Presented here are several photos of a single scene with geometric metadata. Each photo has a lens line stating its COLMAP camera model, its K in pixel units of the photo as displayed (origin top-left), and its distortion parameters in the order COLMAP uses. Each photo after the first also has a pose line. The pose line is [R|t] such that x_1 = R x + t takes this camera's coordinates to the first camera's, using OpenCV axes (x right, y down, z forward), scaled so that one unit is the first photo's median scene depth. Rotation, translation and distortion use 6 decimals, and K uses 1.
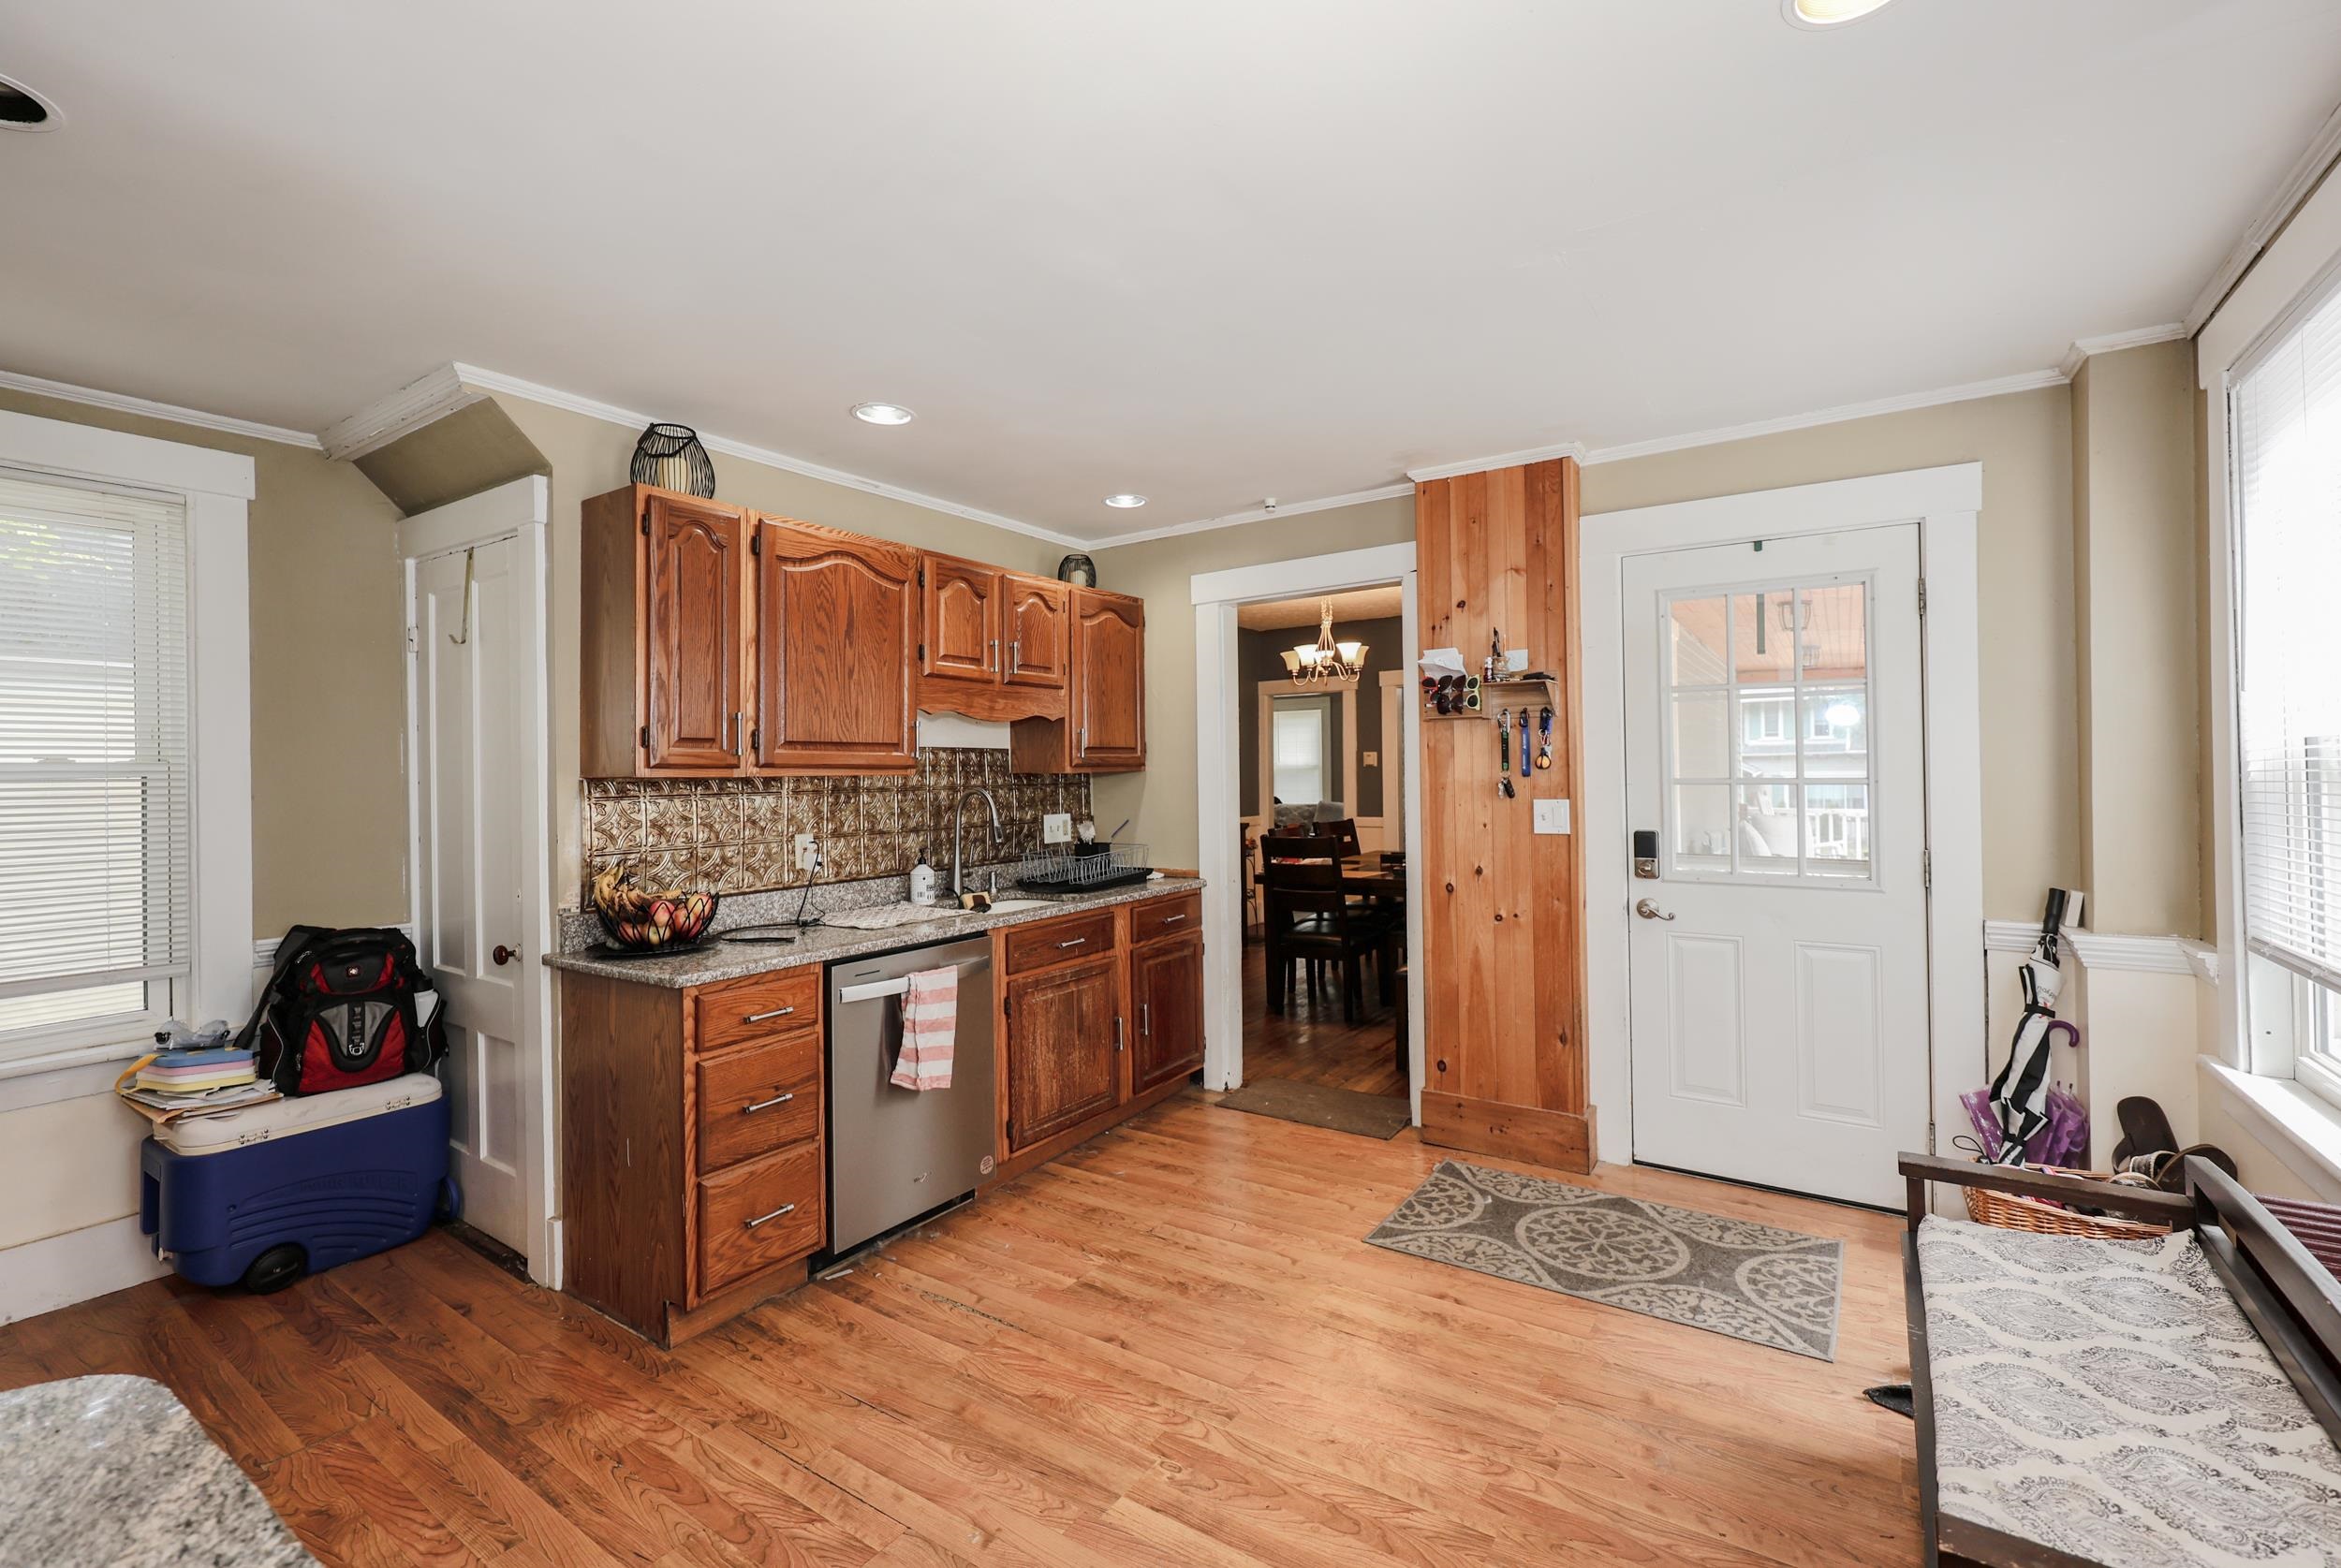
lens RADIAL K [[927.3, 0, 1170.5], [0, 927.3, 784.0], [0, 0, 1]] dist [0.003165, 0.000071]
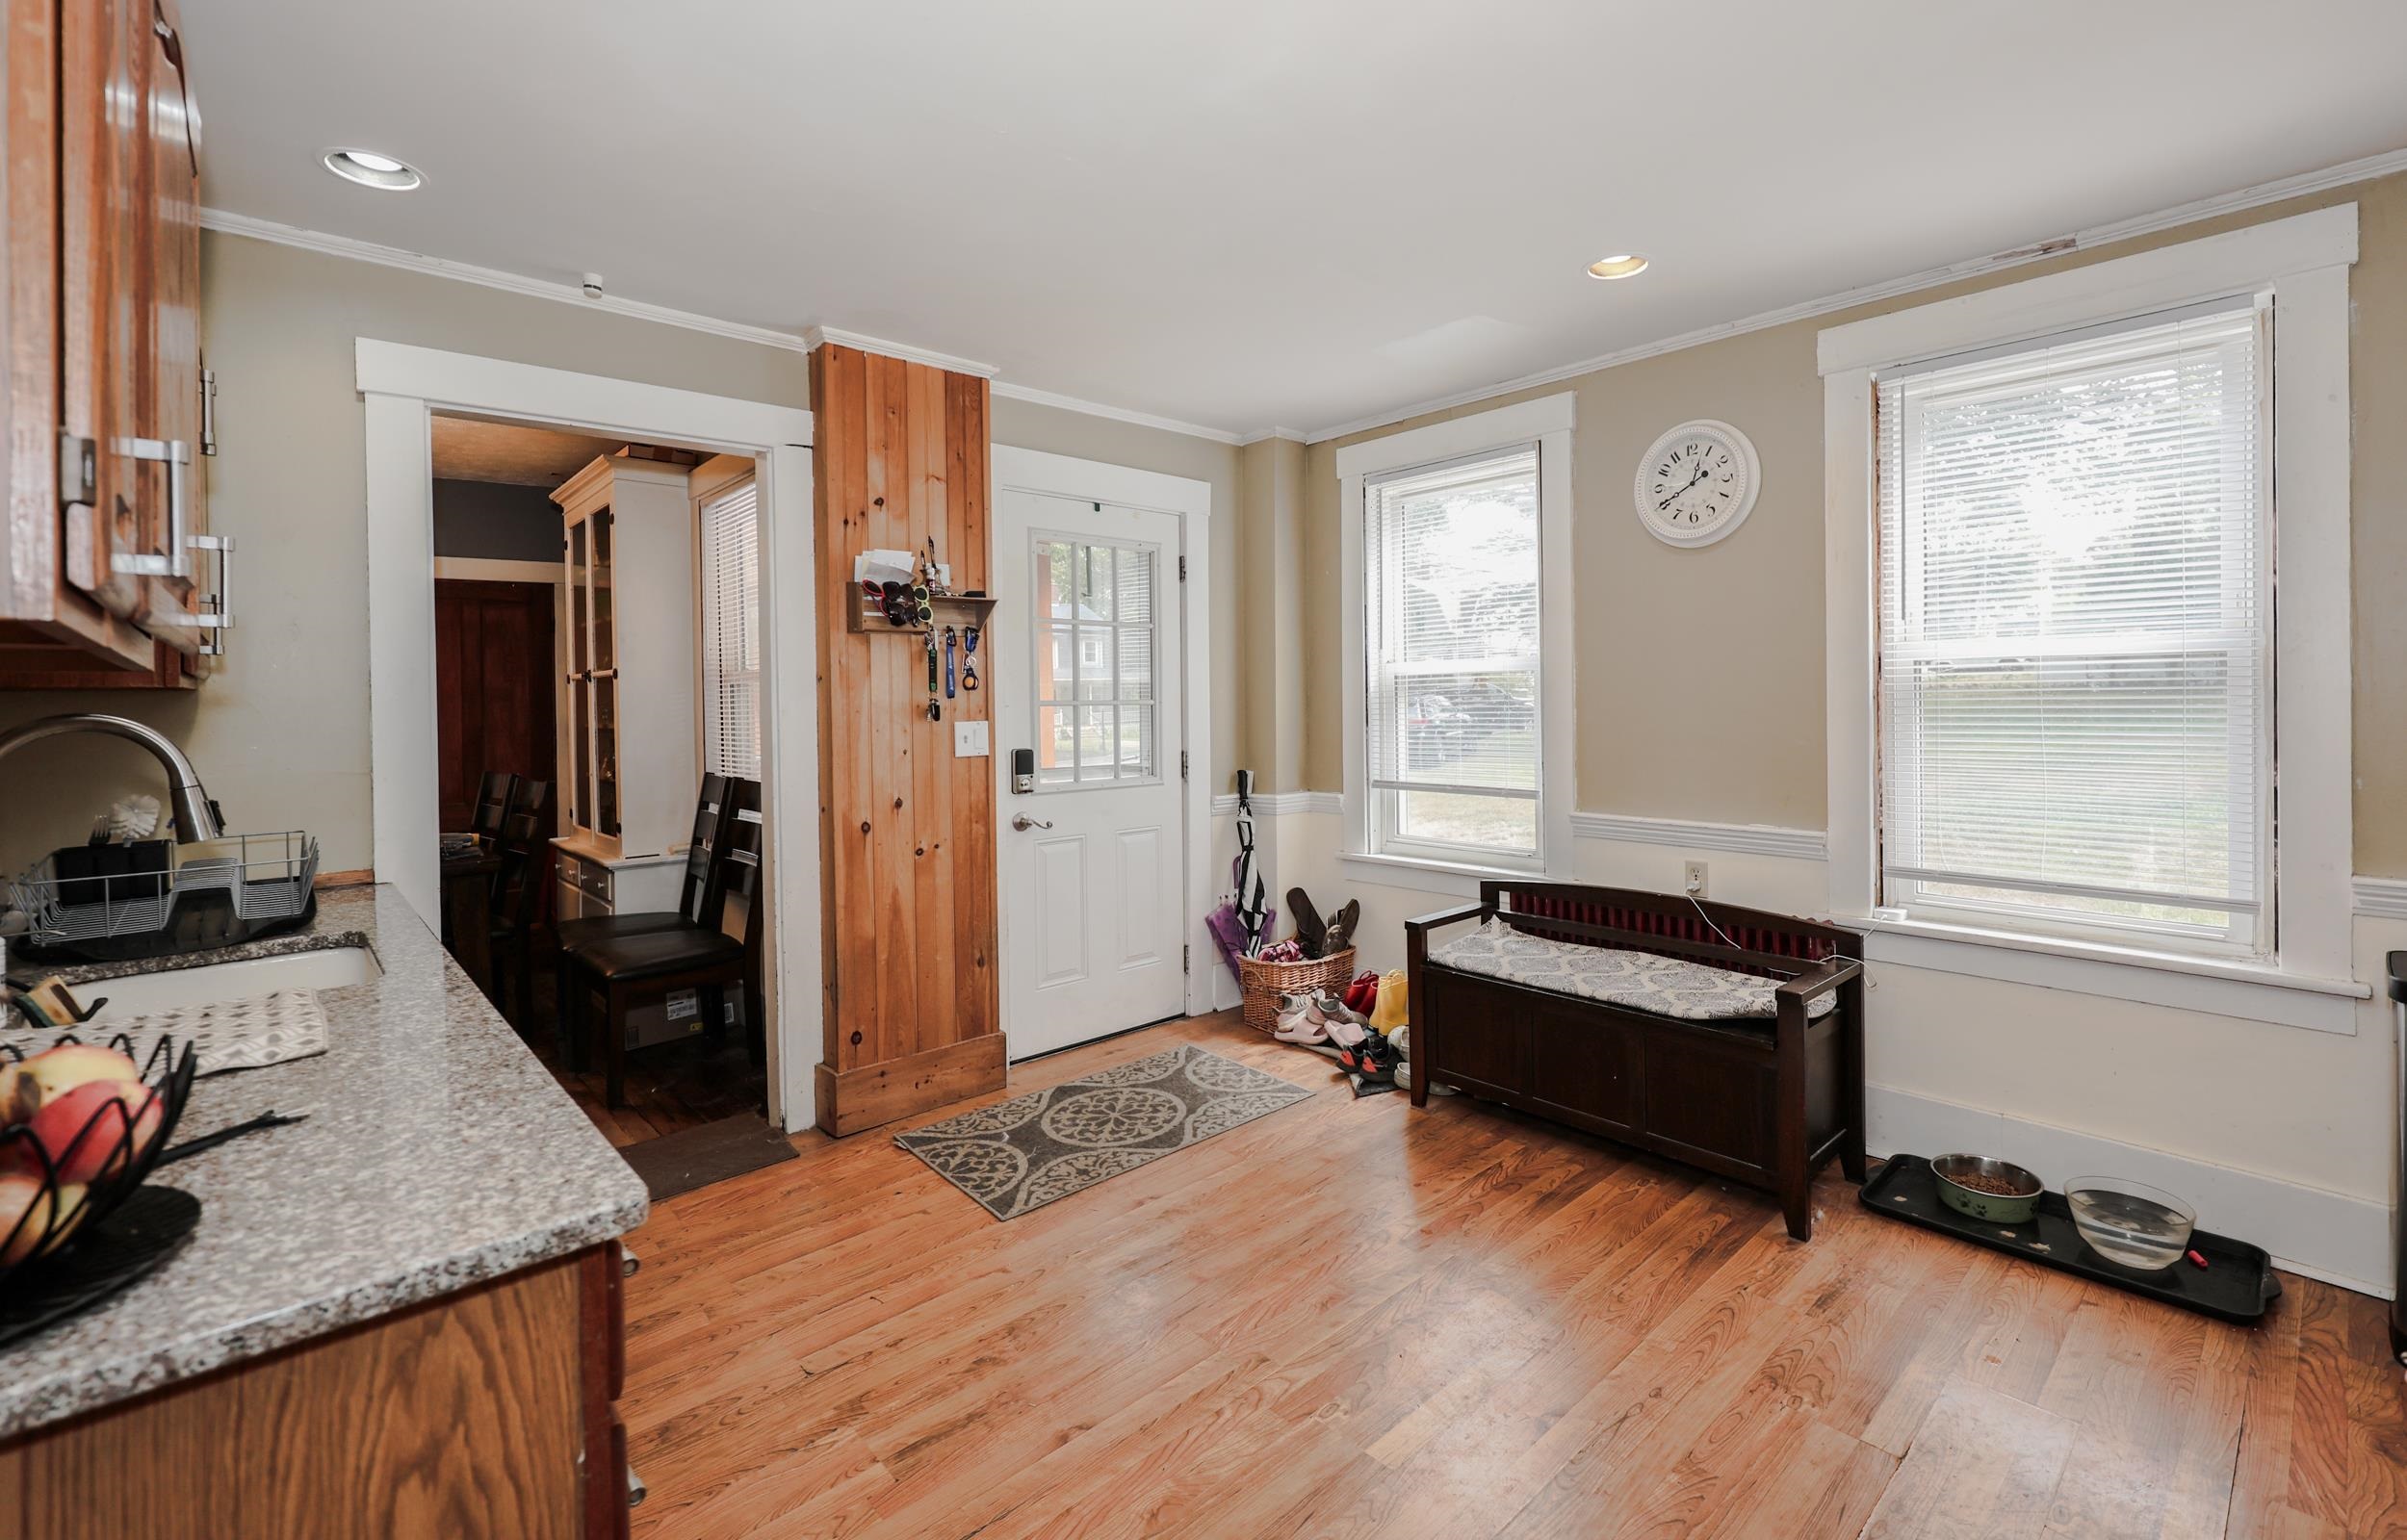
lens RADIAL K [[1040.2, 0, 1209.1], [0, 1040.2, 720.3], [0, 0, 1]] dist [-0.000104, -0.000046]
pose [[0.272282, -0.008976, 0.962176, -0.655485], [0.022293, 0.999747, 0.003018, 0.020433], [-0.961959, 0.020628, 0.272413, 0.515897]]
